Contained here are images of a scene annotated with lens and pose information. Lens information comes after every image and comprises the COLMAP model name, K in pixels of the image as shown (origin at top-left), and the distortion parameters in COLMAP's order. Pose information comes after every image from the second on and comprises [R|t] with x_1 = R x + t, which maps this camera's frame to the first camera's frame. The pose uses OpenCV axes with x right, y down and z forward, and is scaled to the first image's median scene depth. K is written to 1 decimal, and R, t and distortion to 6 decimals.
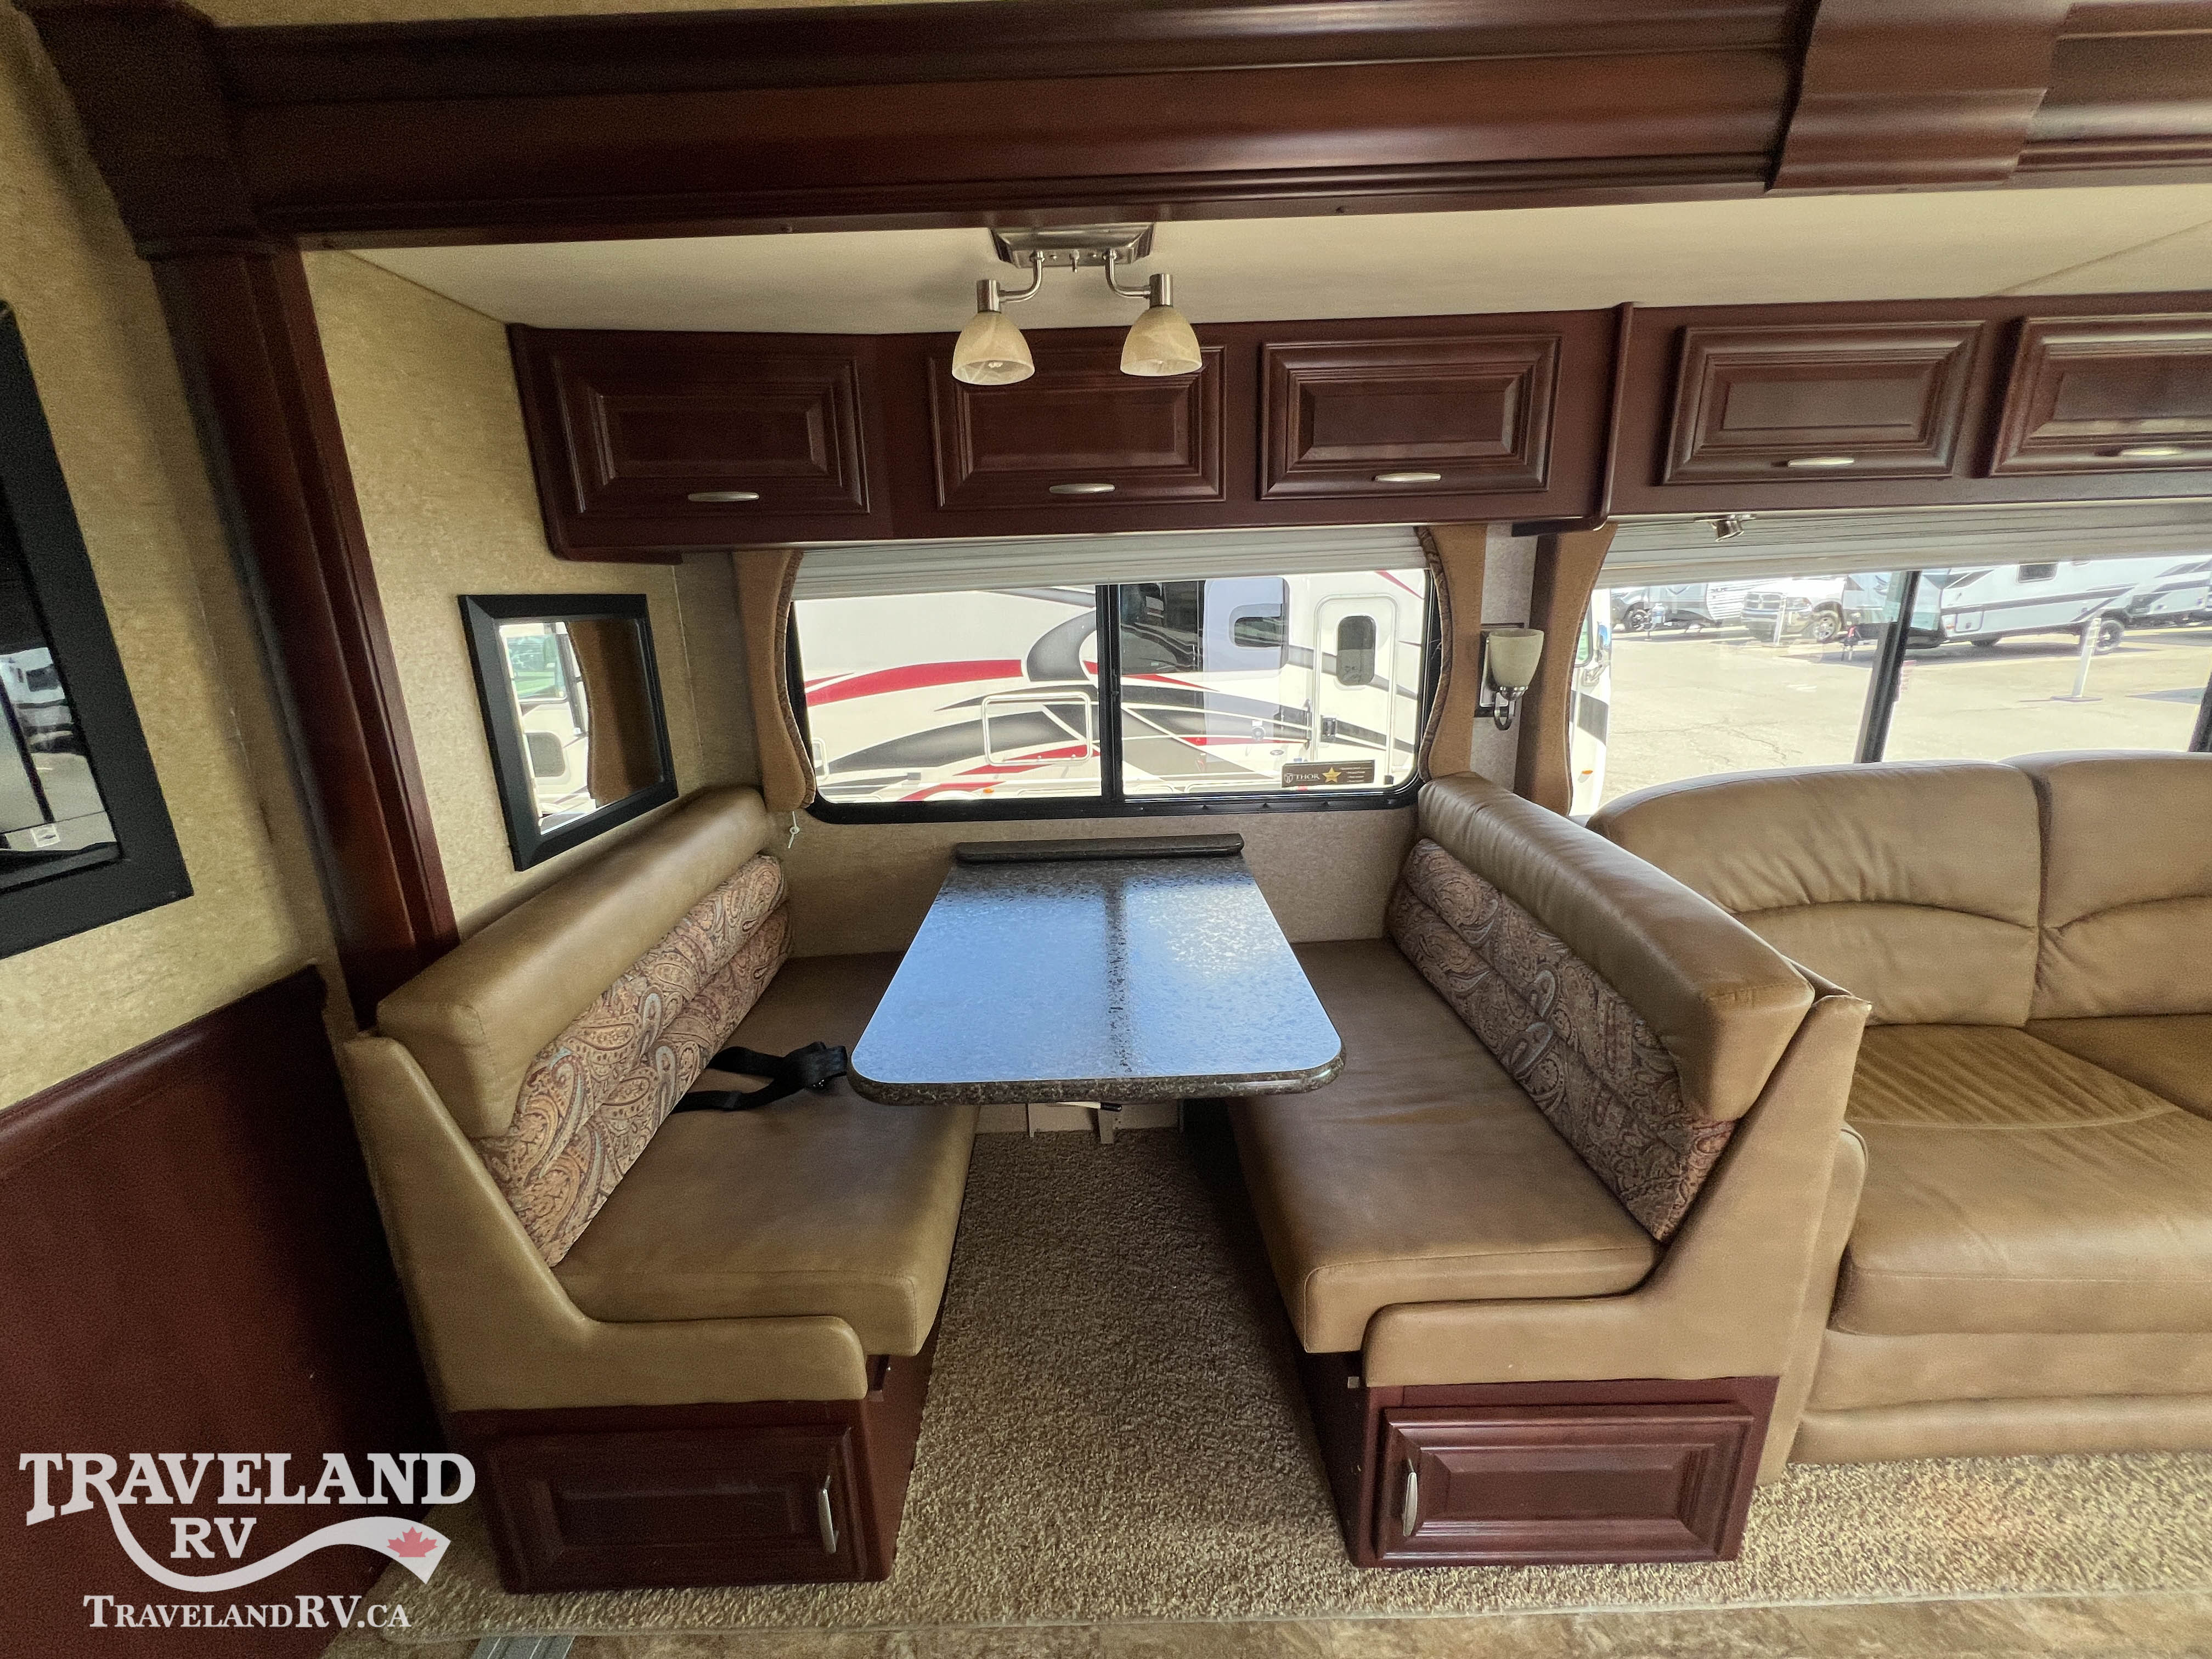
lens RADIAL K [[888.0, 0, 1106.0], [0, 888.0, 826.3], [0, 0, 1]] dist [-0.003454, 0.000924]
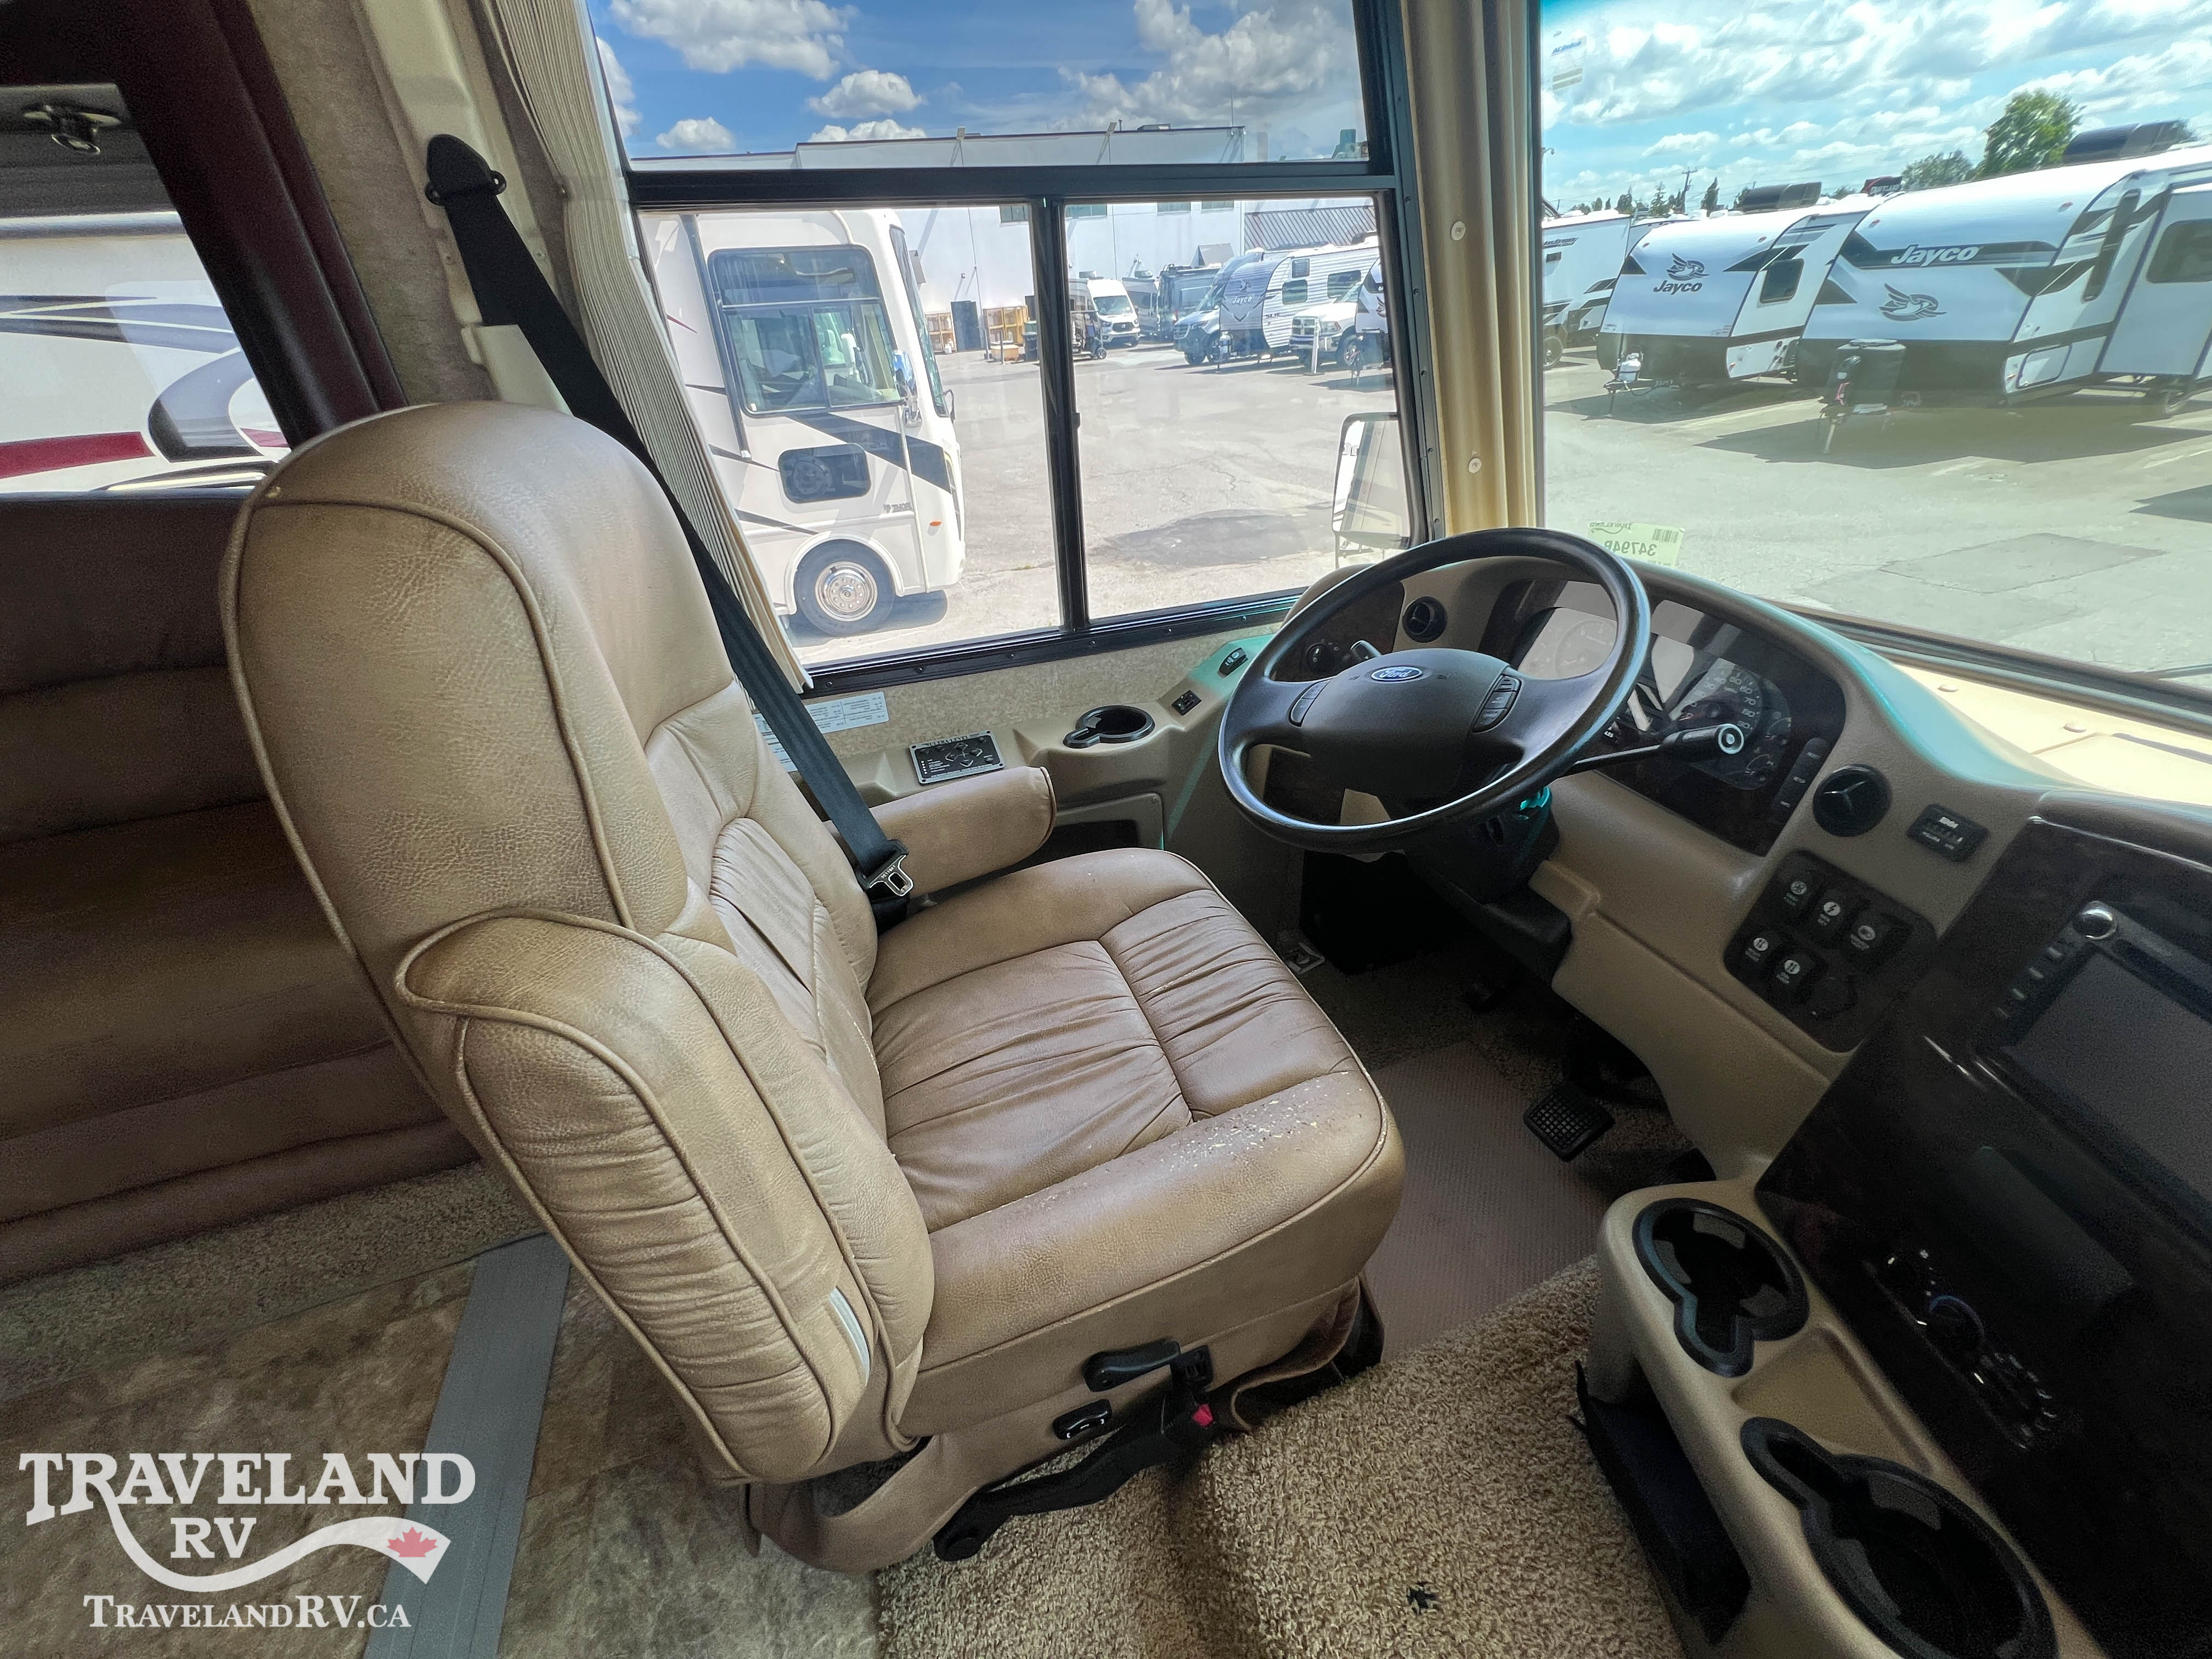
lens RADIAL K [[887.7, 0, 1104.2], [0, 887.7, 822.4], [0, 0, 1]] dist [-0.004688, 0.001239]
pose [[0.945294, -0.177547, 0.273671, 1.992478], [0.105103, 0.959944, 0.259733, 0.099142], [-0.308824, -0.216761, 0.926090, -0.087065]]
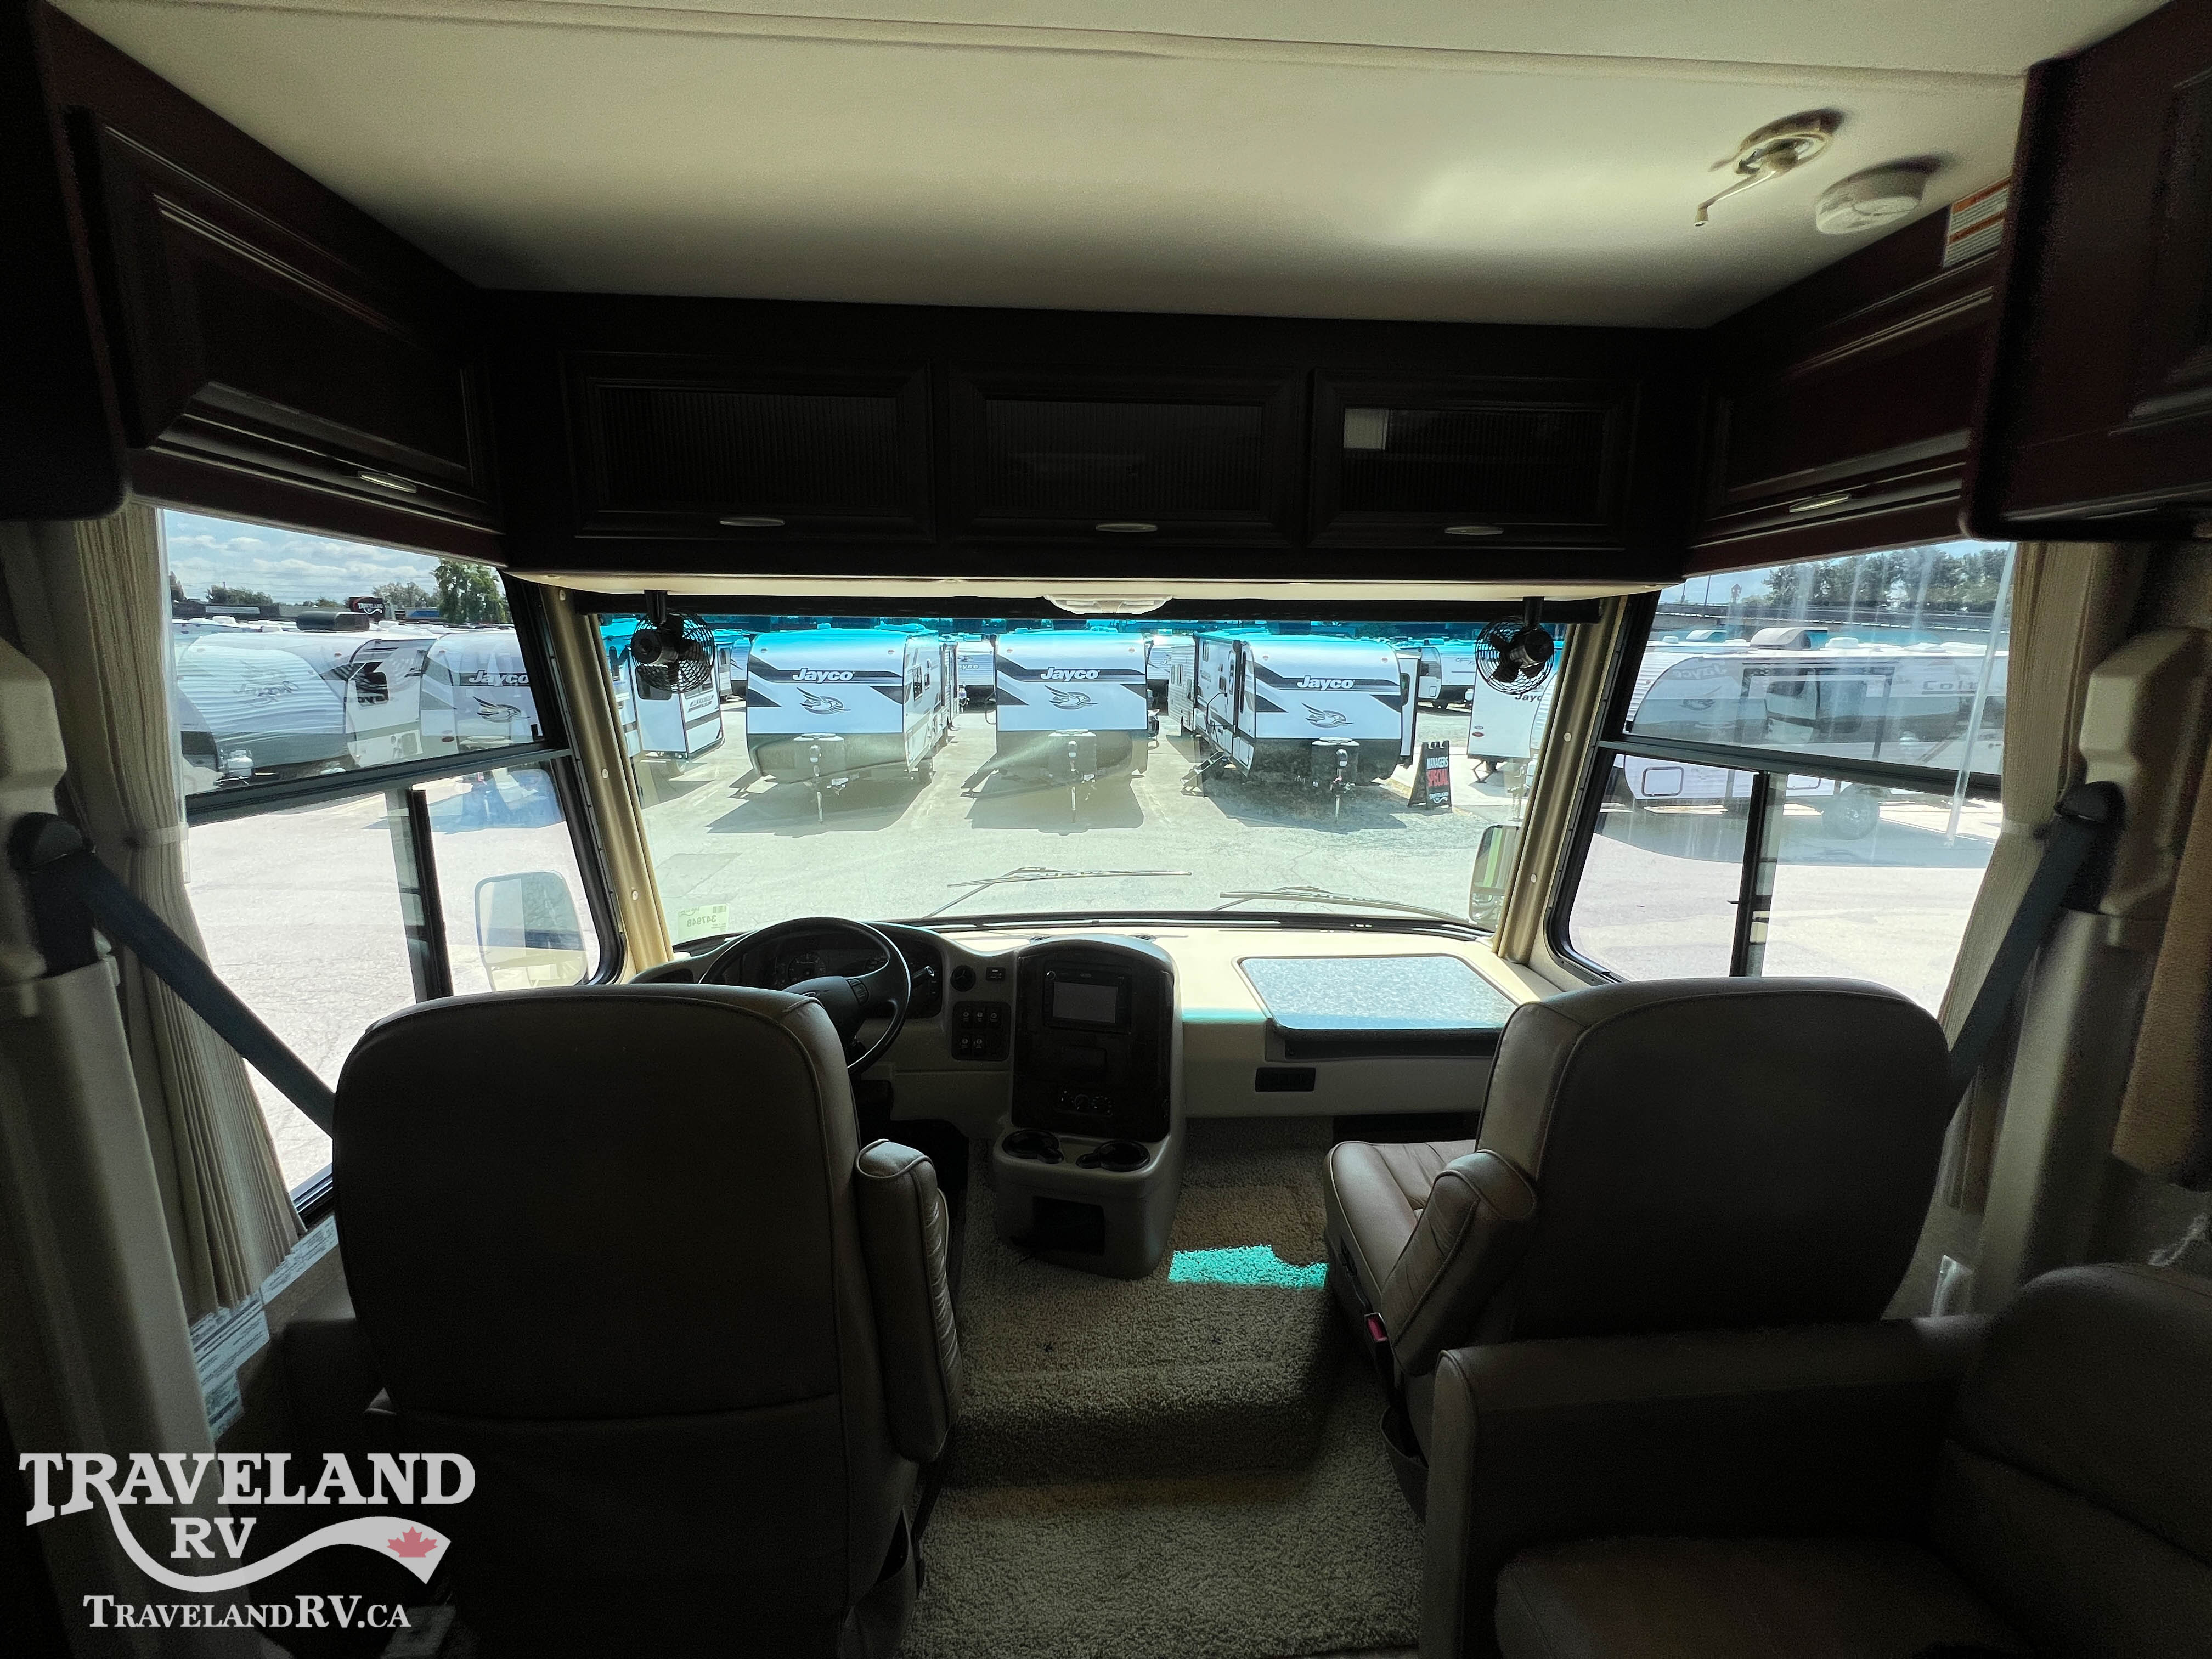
lens RADIAL K [[887.7, 0, 1103.2], [0, 887.7, 828.1], [0, 0, 1]] dist [-0.004688, 0.001239]
pose [[-0.072421, -0.151312, 0.985830, 1.223904], [0.257780, 0.952001, 0.165057, -0.122674], [-0.963486, 0.266081, -0.029939, 0.013696]]
